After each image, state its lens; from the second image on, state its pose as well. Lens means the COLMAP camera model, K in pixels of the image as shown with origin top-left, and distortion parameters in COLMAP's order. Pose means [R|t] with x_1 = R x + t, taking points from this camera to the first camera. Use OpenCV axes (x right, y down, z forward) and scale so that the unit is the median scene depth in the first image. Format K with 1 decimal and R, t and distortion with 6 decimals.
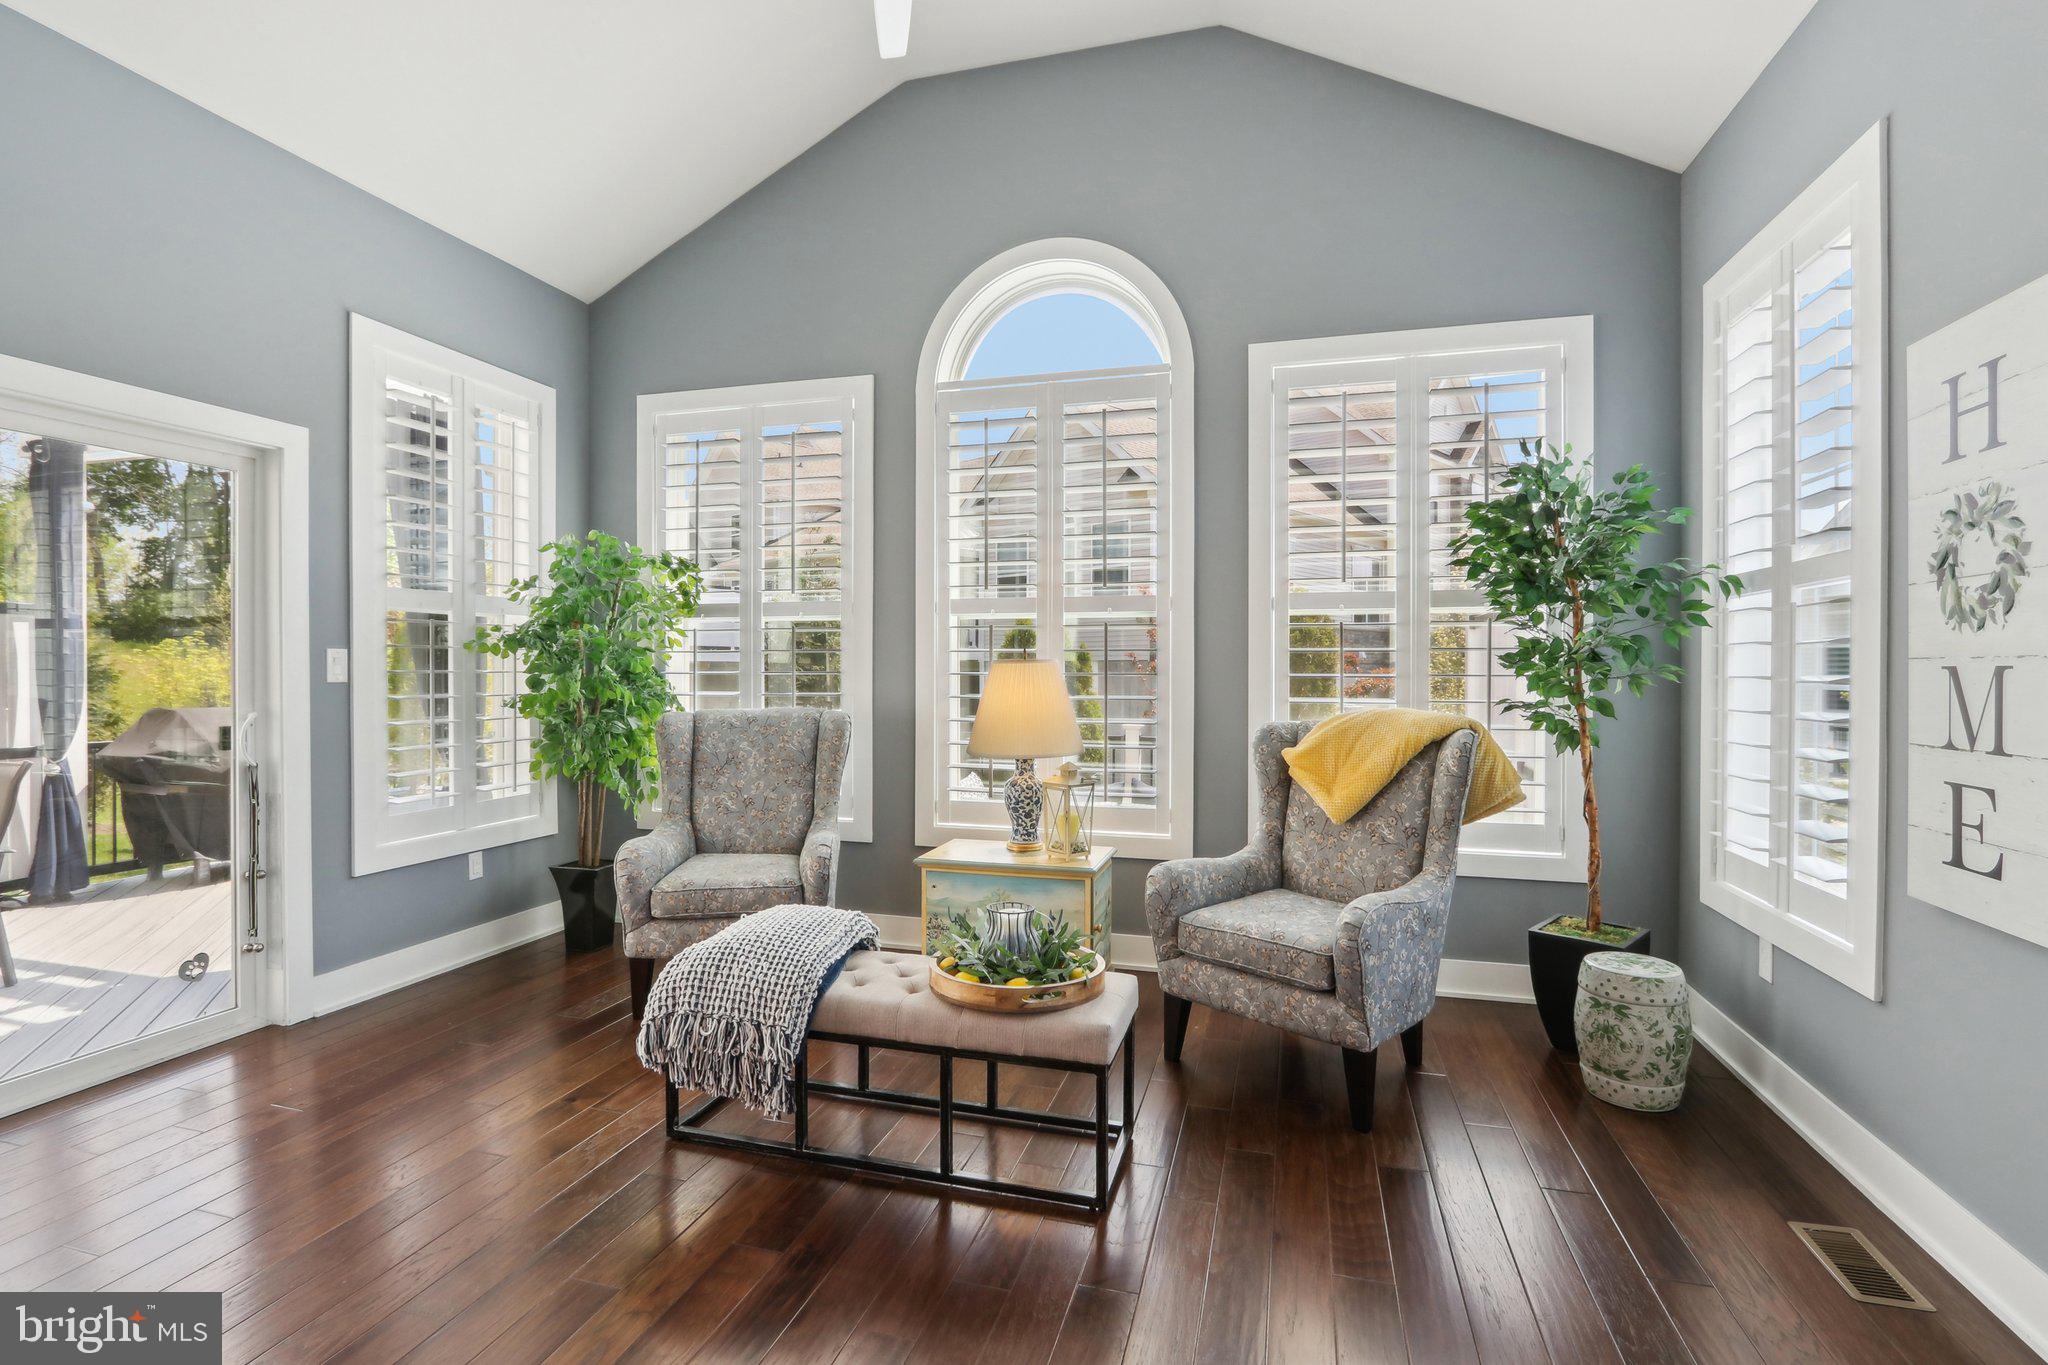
lens RADIAL K [[970.0, 0, 1034.5], [0, 970.0, 670.6], [0, 0, 1]] dist [-0.015095, 0.001696]
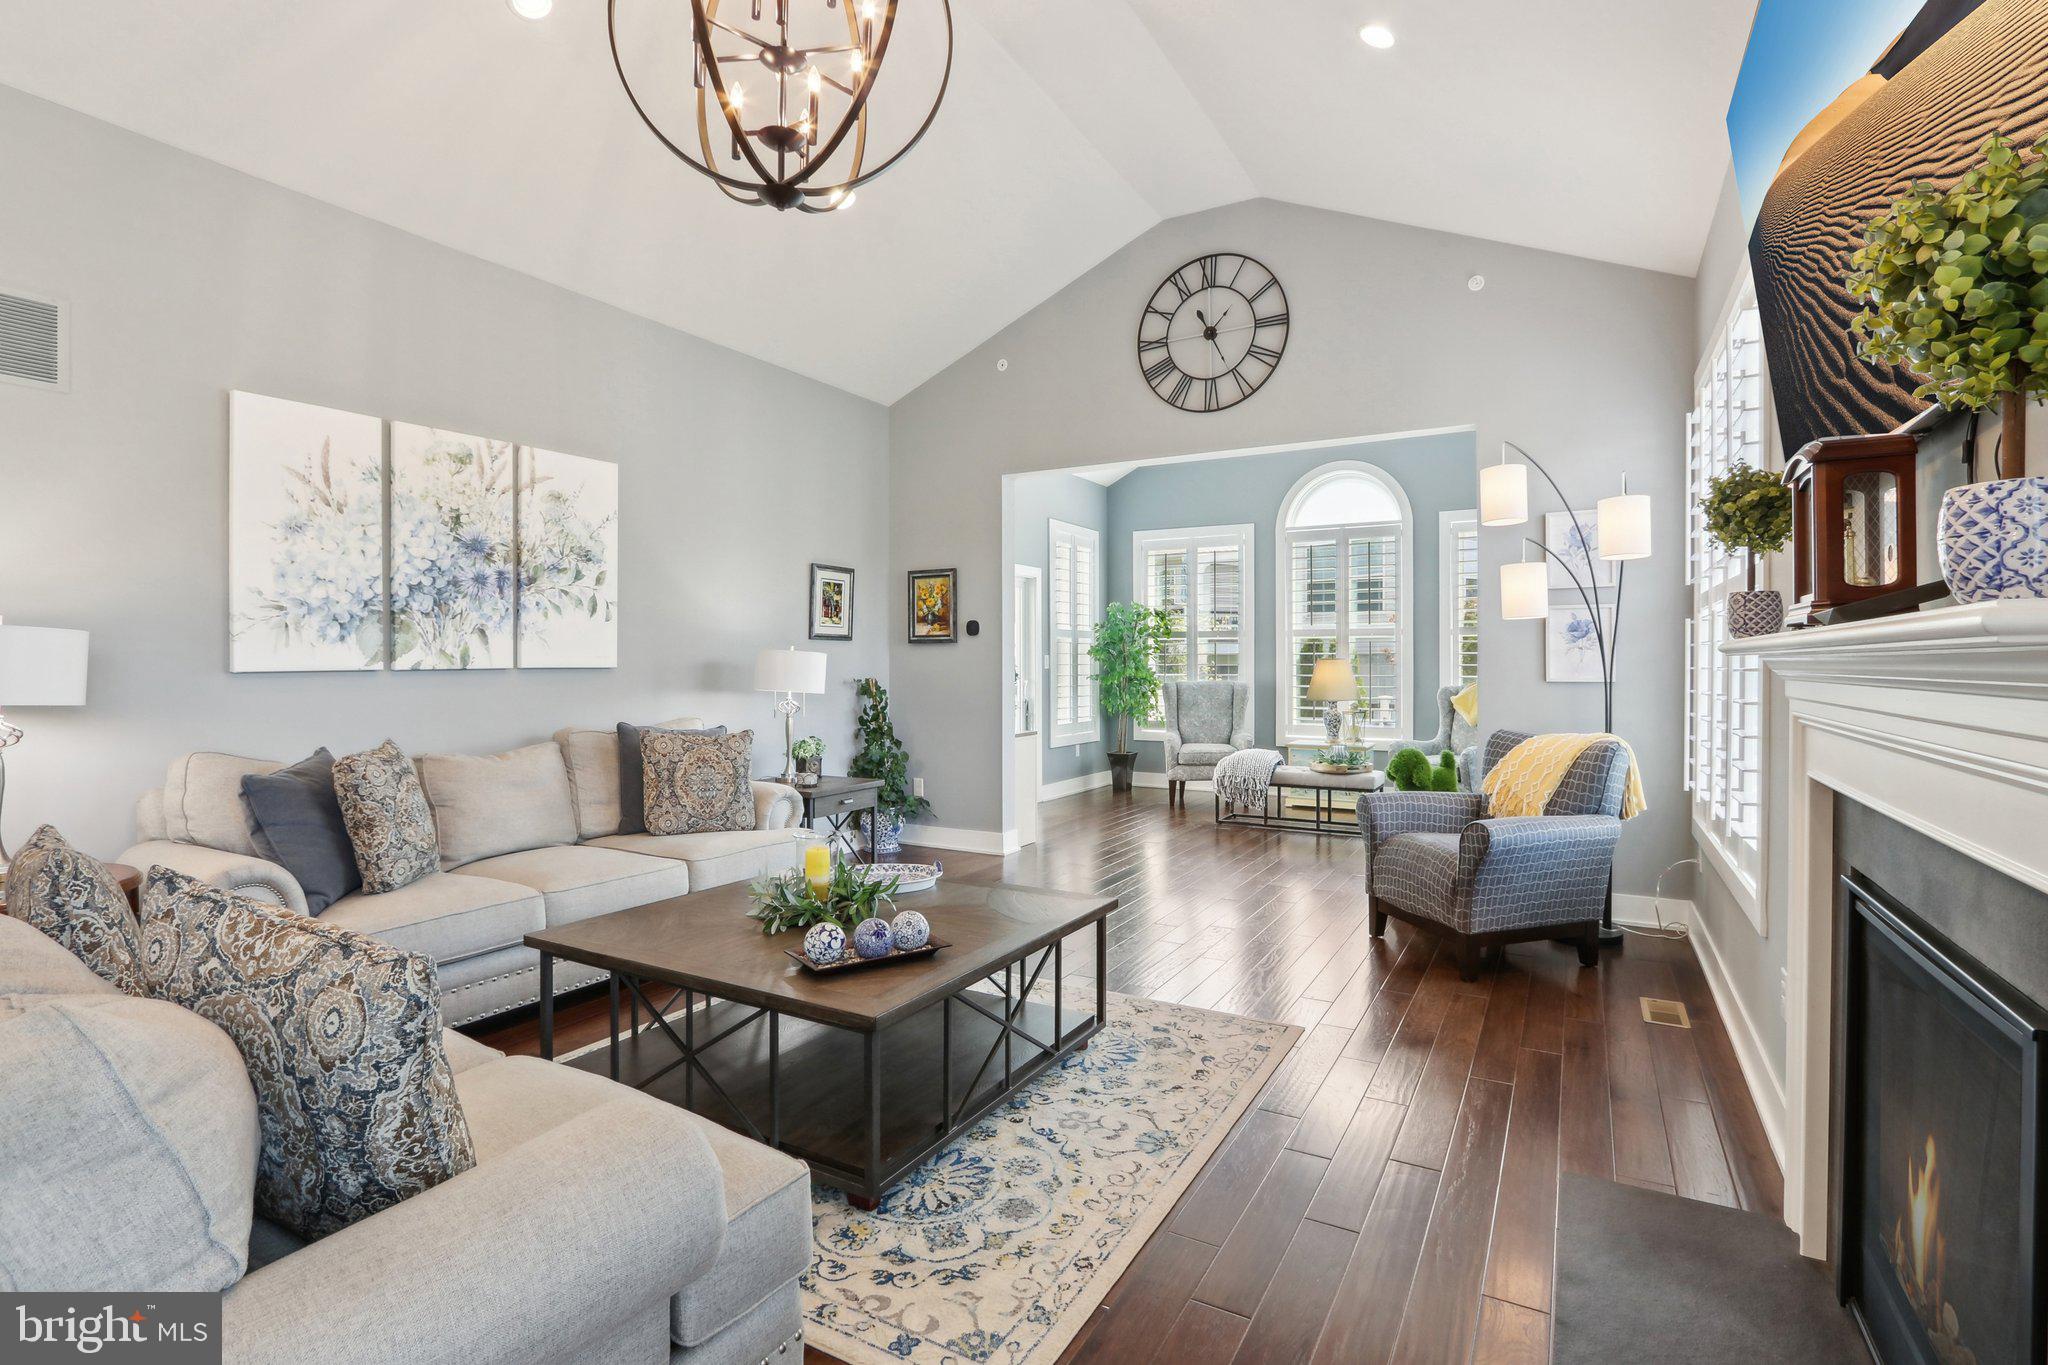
lens RADIAL K [[970.0, 0, 1025.1], [0, 970.0, 685.4], [0, 0, 1]] dist [-0.015095, 0.001696]
pose [[0.973405, 0.003891, -0.229059, -0.218707], [0.001654, 0.999710, 0.024011, -0.005461], [0.229086, -0.023752, 0.973116, -1.564346]]
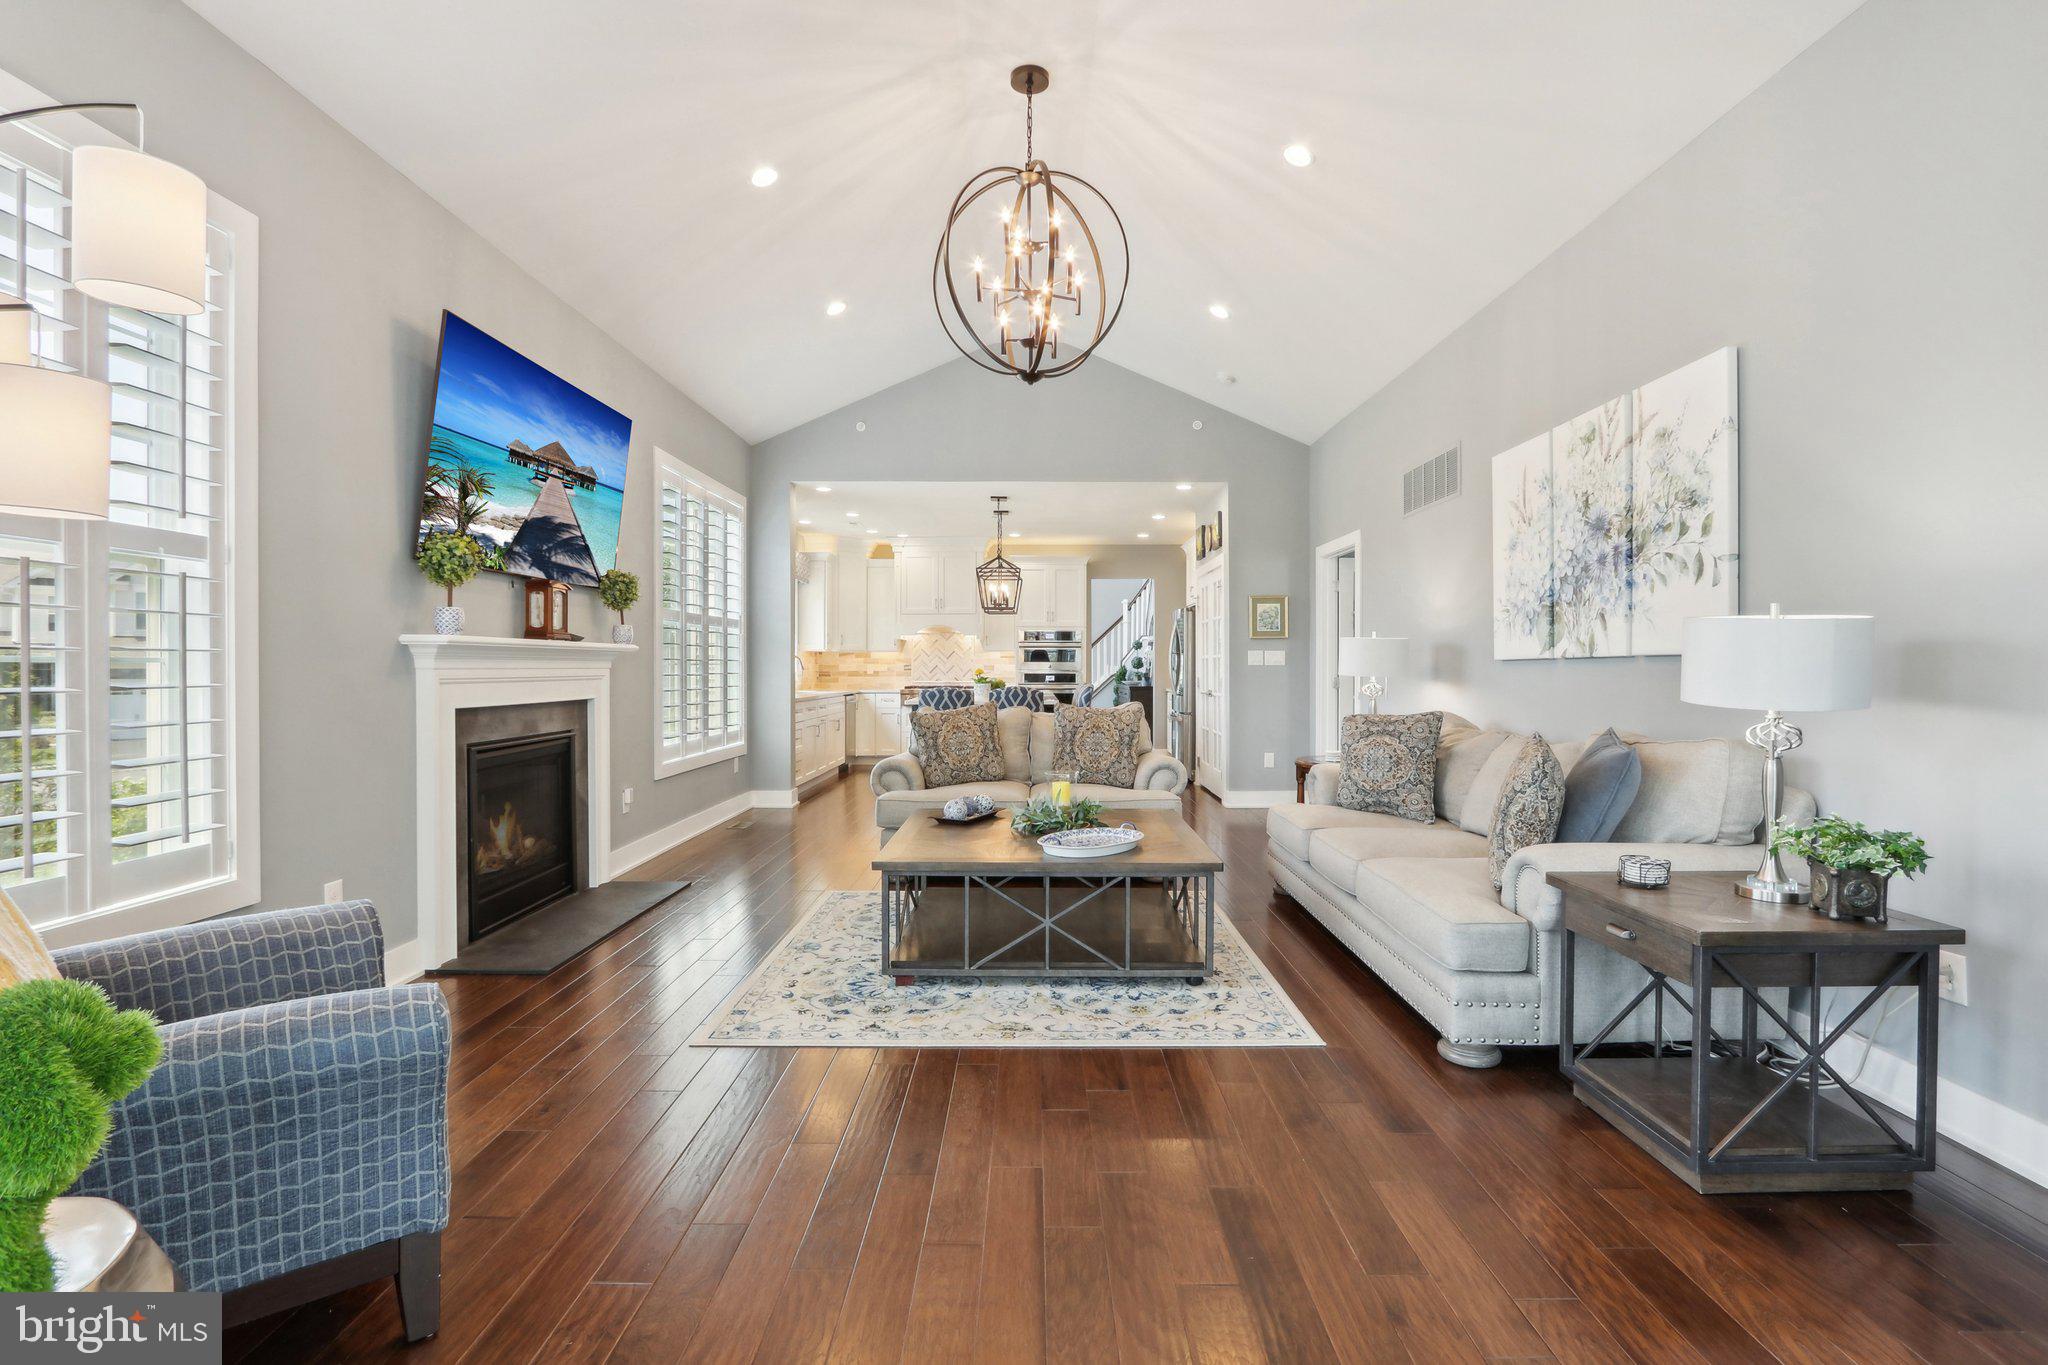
lens RADIAL K [[970.0, 0, 1026.7], [0, 970.0, 671.8], [0, 0, 1]] dist [-0.015095, 0.001696]
pose [[-0.960706, -0.001855, -0.277560, -0.215428], [-0.002742, 0.999992, 0.002809, 0.018793], [0.277553, 0.003460, -0.960704, 0.445242]]
